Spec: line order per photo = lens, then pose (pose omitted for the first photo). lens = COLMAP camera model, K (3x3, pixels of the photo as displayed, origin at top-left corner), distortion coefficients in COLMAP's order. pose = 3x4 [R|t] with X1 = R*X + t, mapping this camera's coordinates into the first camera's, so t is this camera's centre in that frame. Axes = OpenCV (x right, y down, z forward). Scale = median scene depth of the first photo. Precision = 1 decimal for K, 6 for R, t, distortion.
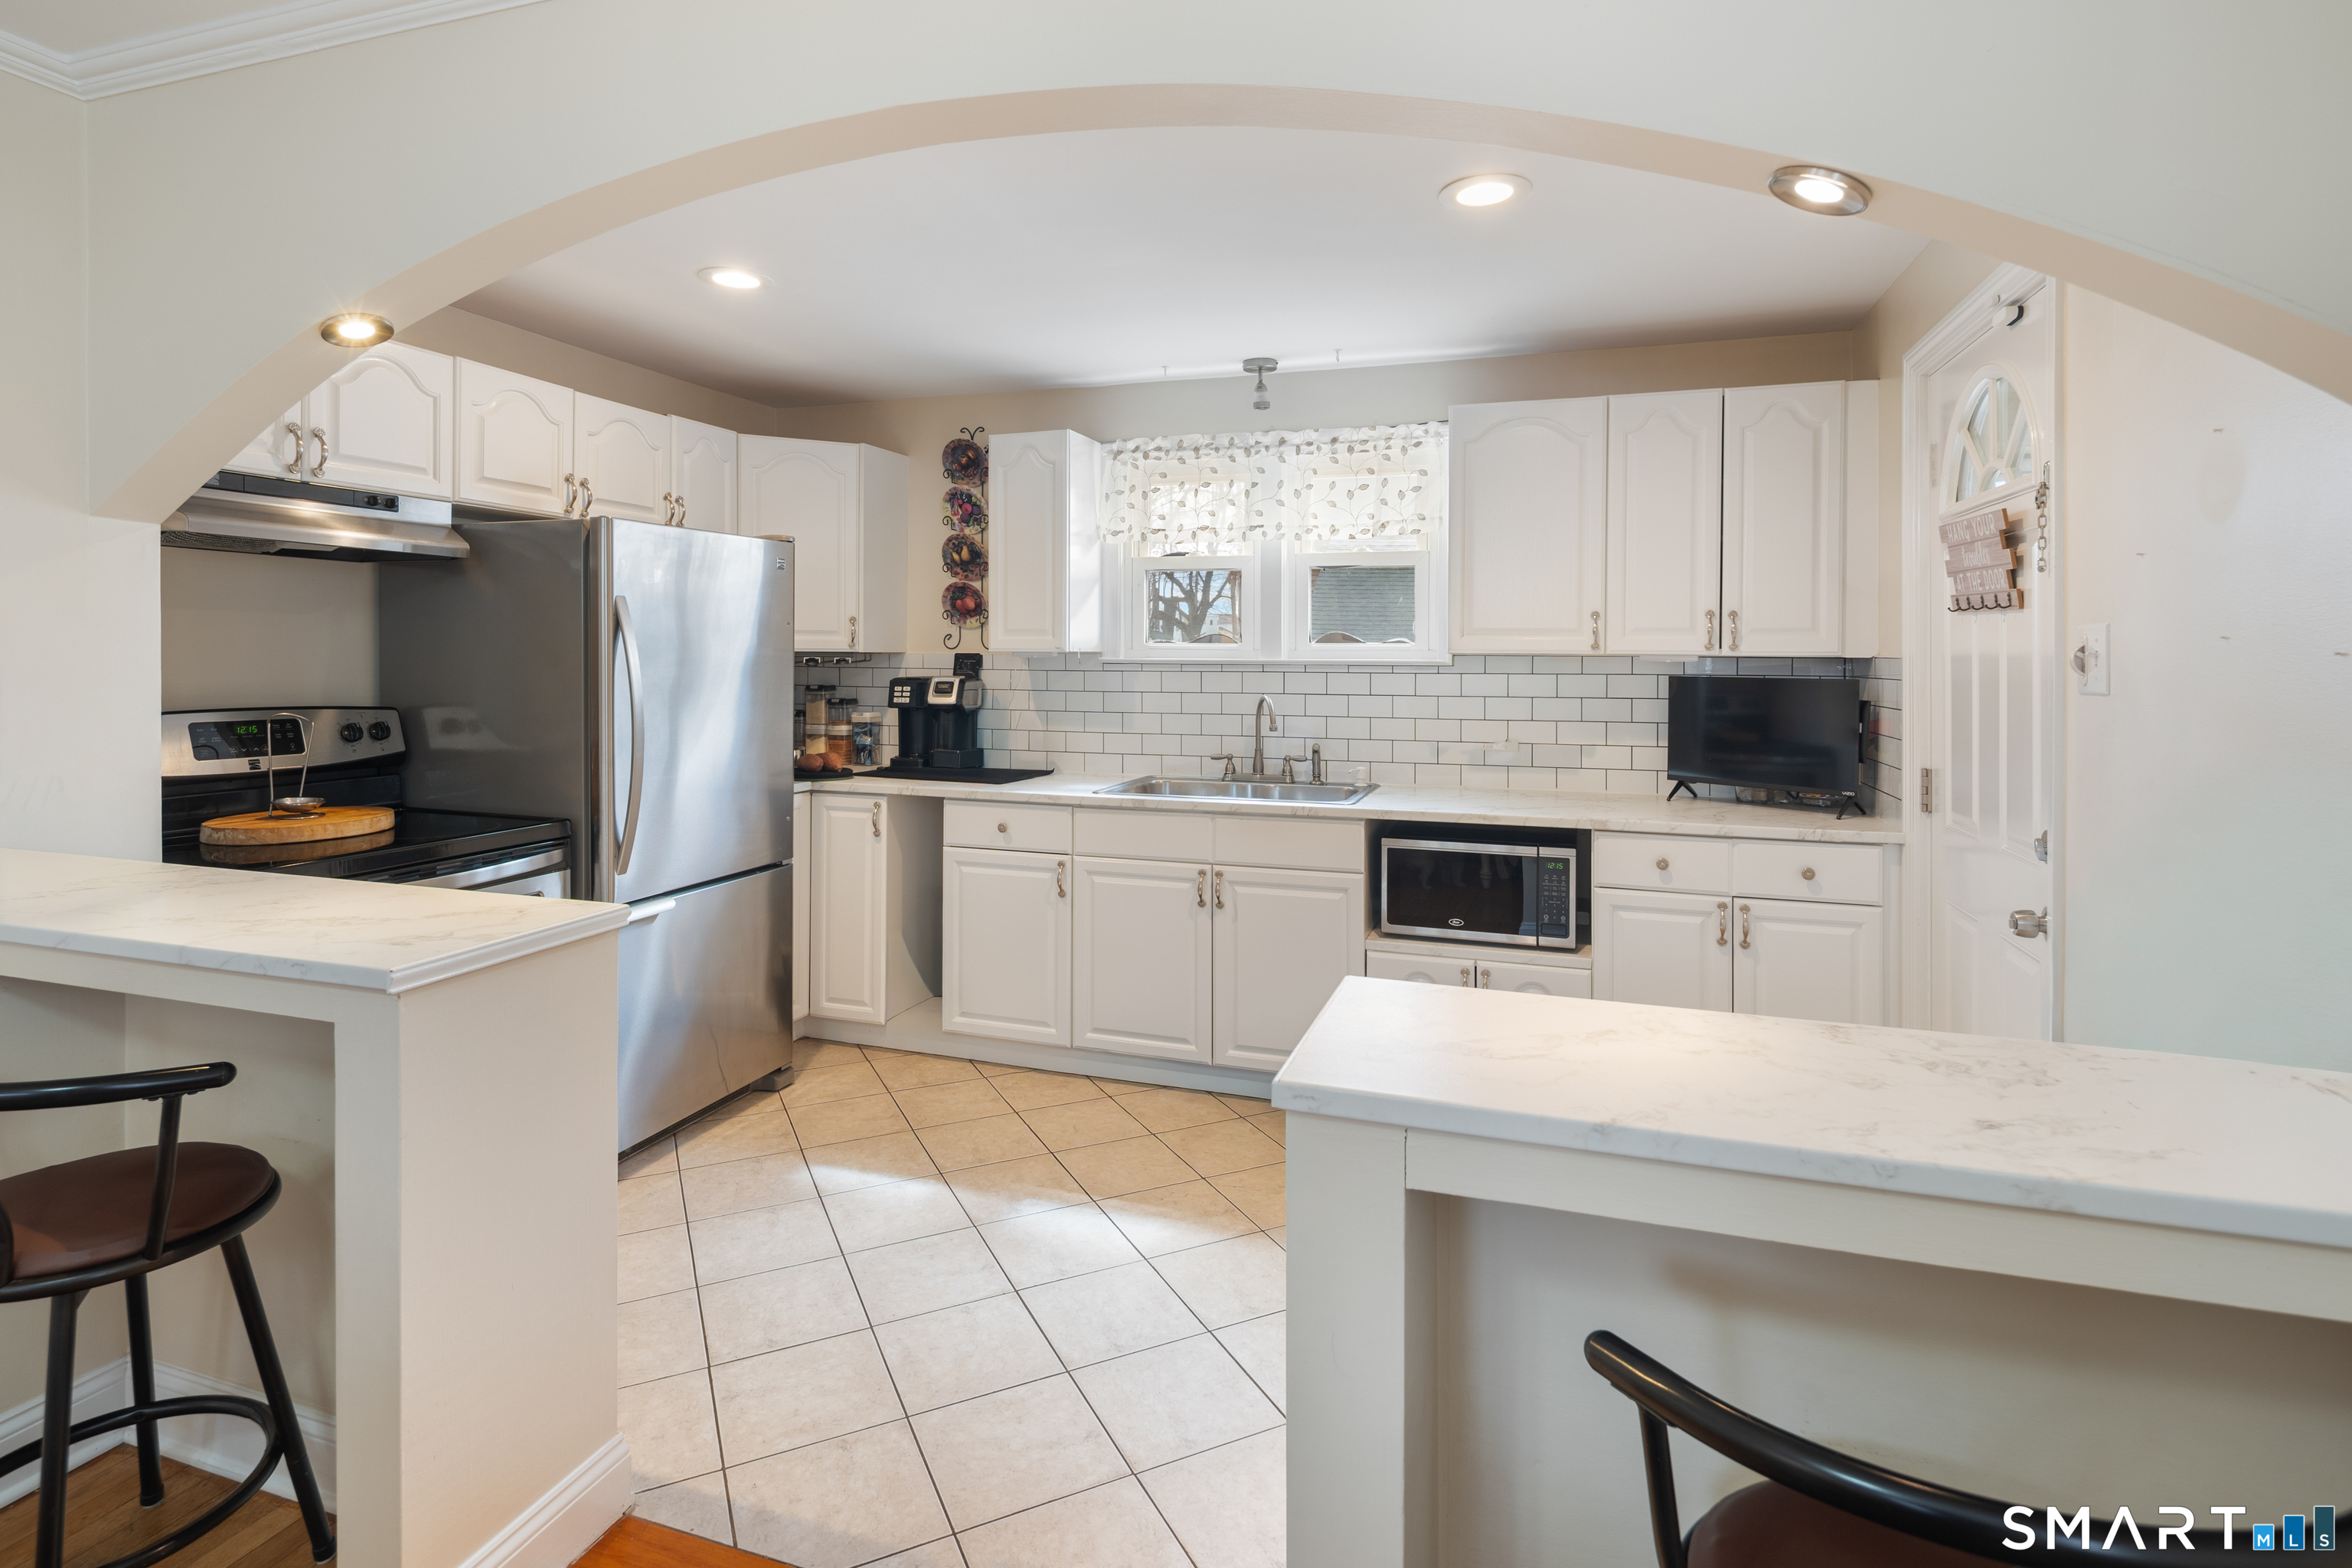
lens RADIAL K [[1159.6, 0, 1178.1], [0, 1159.6, 662.3], [0, 0, 1]] dist [0.003490, -0.002545]
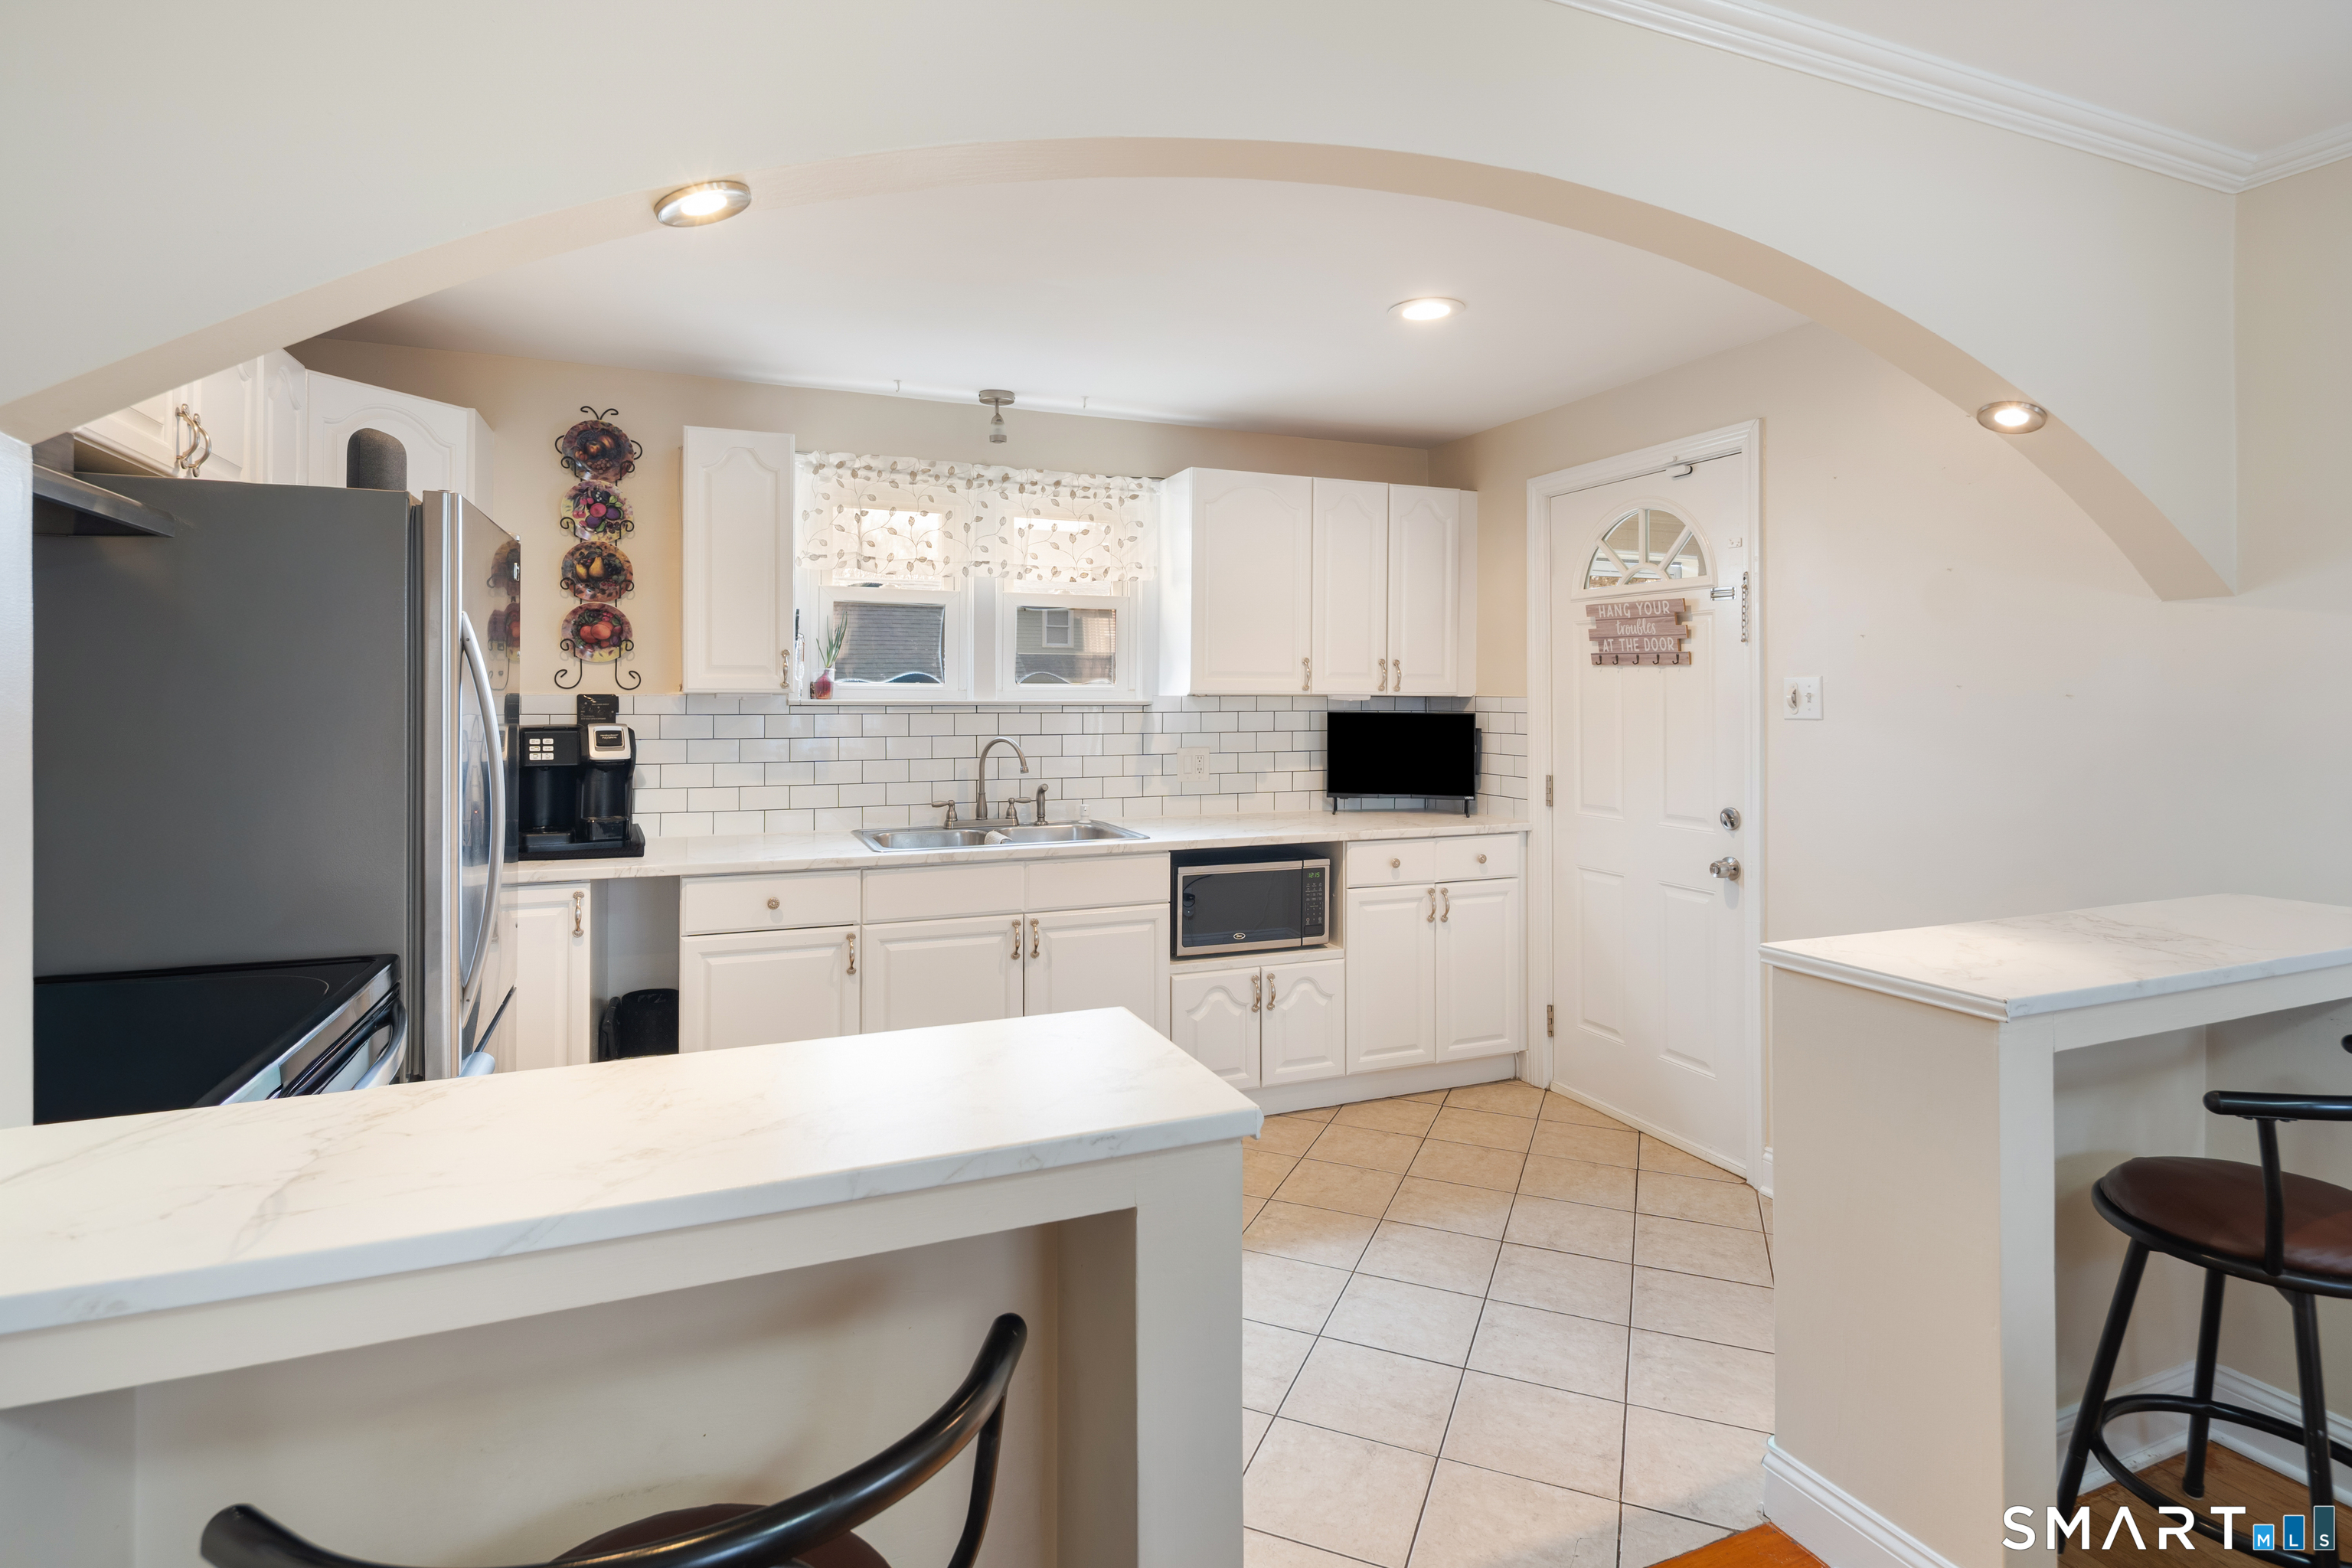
lens RADIAL K [[1159.6, 0, 1169.4], [0, 1159.6, 692.3], [0, 0, 1]] dist [0.003490, -0.002545]
pose [[0.756983, 0.000931, 0.653434, -0.461459], [0.006867, 0.999932, -0.009380, 0.001090], [-0.653399, 0.011588, 0.756925, 0.175994]]
